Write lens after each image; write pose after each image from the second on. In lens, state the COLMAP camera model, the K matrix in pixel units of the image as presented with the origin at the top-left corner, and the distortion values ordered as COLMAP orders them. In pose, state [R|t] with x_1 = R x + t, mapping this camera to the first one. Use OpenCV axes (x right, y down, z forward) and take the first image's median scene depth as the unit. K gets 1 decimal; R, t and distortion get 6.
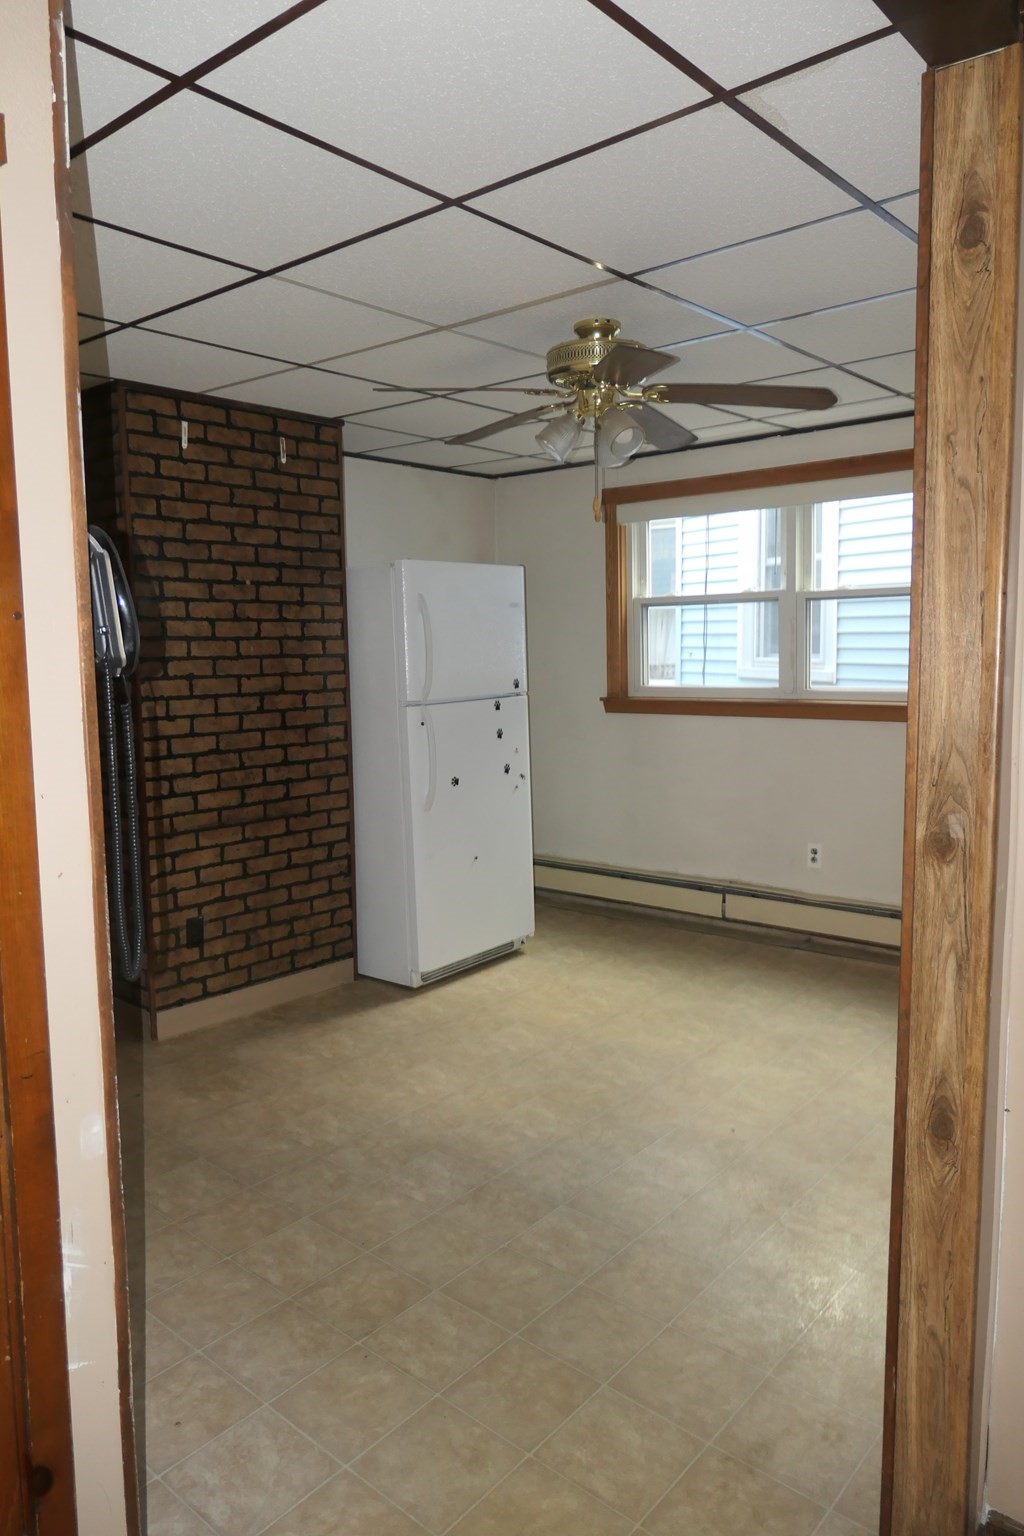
lens RADIAL K [[1064.3, 0, 504.6], [0, 1064.3, 766.6], [0, 0, 1]] dist [-0.009151, 0.010328]
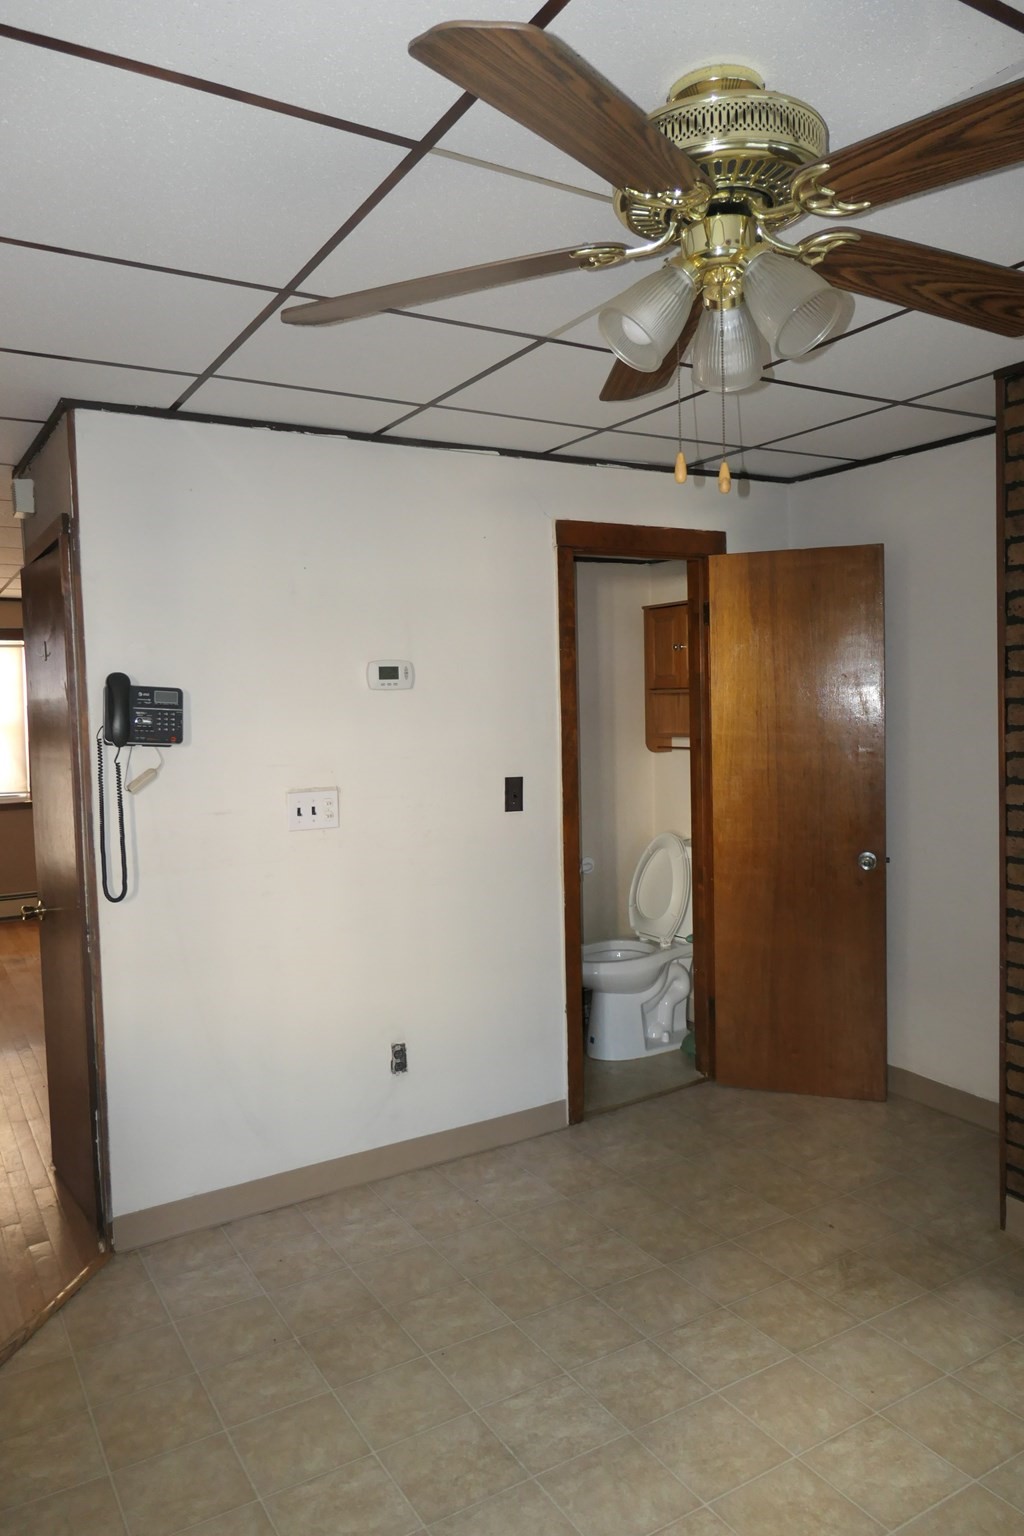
lens RADIAL K [[1064.3, 0, 512.2], [0, 1064.3, 767.0], [0, 0, 1]] dist [-0.009151, 0.010328]
pose [[-0.313576, 0.074904, -0.946604, 0.447049], [-0.084762, 0.990696, 0.106472, -0.113064], [0.945772, 0.113623, -0.304310, 0.811092]]
